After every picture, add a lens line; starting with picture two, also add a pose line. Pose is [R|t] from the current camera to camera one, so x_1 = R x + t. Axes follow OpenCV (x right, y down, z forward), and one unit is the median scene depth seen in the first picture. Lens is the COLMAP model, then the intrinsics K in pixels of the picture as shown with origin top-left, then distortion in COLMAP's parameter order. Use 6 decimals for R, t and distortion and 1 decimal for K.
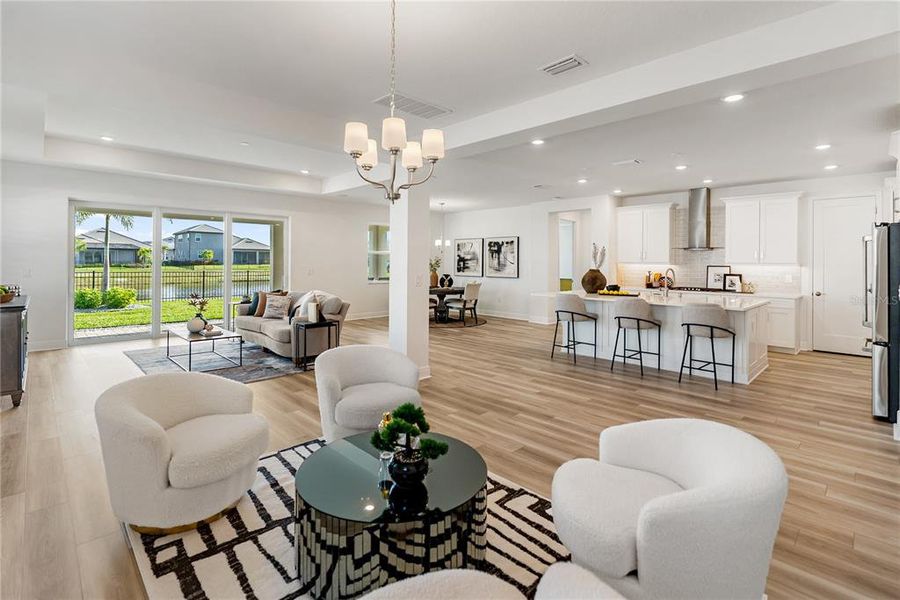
lens RADIAL K [[419.1, 0, 445.8], [0, 419.1, 261.0], [0, 0, 1]] dist [-0.000262, -0.000031]
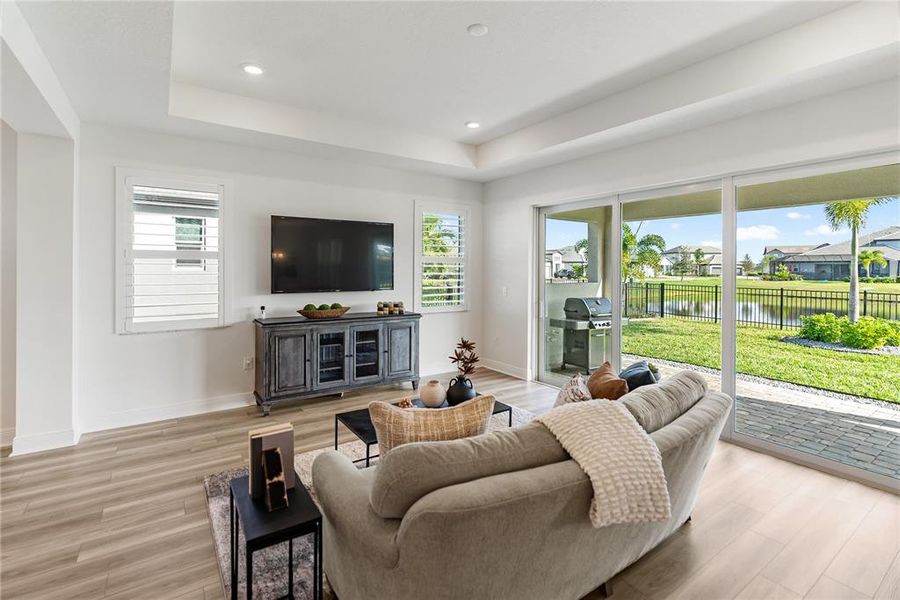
lens RADIAL K [[421.1, 0, 451.3], [0, 421.1, 268.9], [0, 0, 1]] dist [-0.000395, 0.000173]
pose [[-0.158688, -0.009216, -0.987286, -0.021956], [-0.003651, 0.999955, -0.008748, -0.012523], [0.987322, 0.002216, -0.158714, 0.810145]]
